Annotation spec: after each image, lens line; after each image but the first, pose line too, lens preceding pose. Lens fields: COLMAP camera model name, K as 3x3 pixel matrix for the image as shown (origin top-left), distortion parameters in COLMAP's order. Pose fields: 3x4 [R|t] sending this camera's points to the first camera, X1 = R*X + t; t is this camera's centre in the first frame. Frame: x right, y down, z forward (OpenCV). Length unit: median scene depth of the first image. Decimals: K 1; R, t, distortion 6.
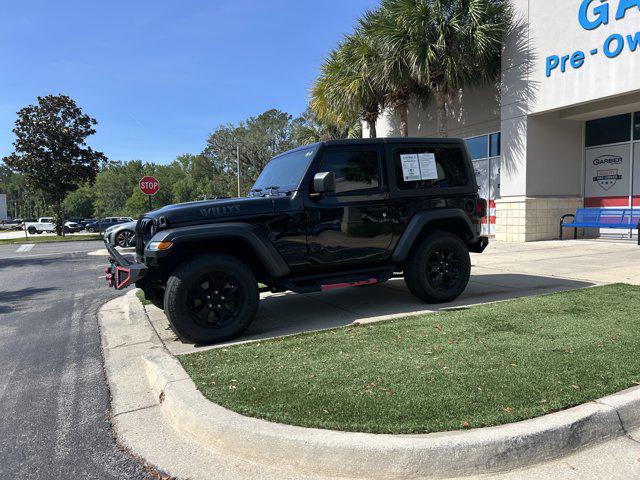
lens RADIAL K [[481.2, 0, 325.4], [0, 481.2, 243.2], [0, 0, 1]] dist [0.046626, -0.047256]
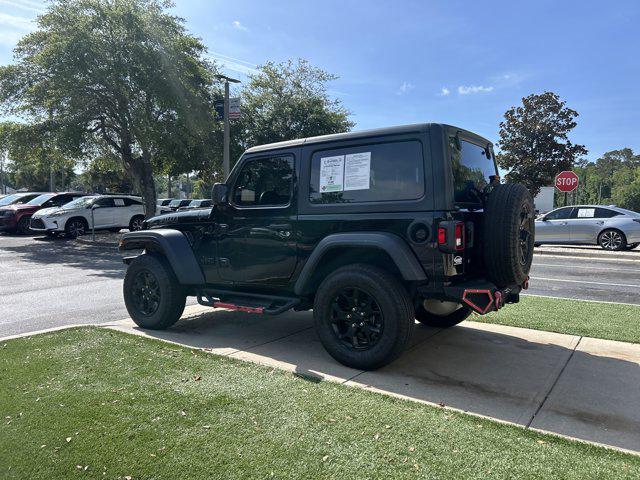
lens RADIAL K [[481.2, 0, 321.5], [0, 481.2, 236.9], [0, 0, 1]] dist [0.046626, -0.047256]
pose [[0.507219, 0.088659, -0.857244, 0.395116], [-0.086836, 0.994890, 0.051516, -0.047149], [0.857431, 0.048310, 0.512326, 0.294443]]
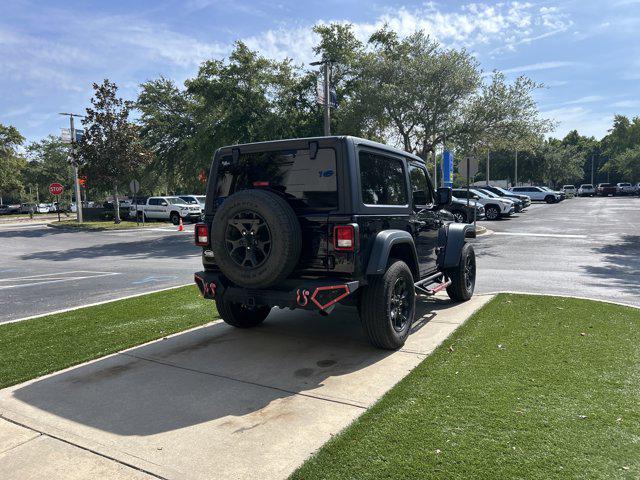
lens RADIAL K [[481.2, 0, 324.4], [0, 481.2, 237.7], [0, 0, 1]] dist [0.046626, -0.047256]
pose [[-0.818281, 0.094396, -0.567015, 0.321659], [0.005429, 0.987649, 0.156588, -0.100633], [0.574793, 0.125054, -0.808687, 0.926031]]
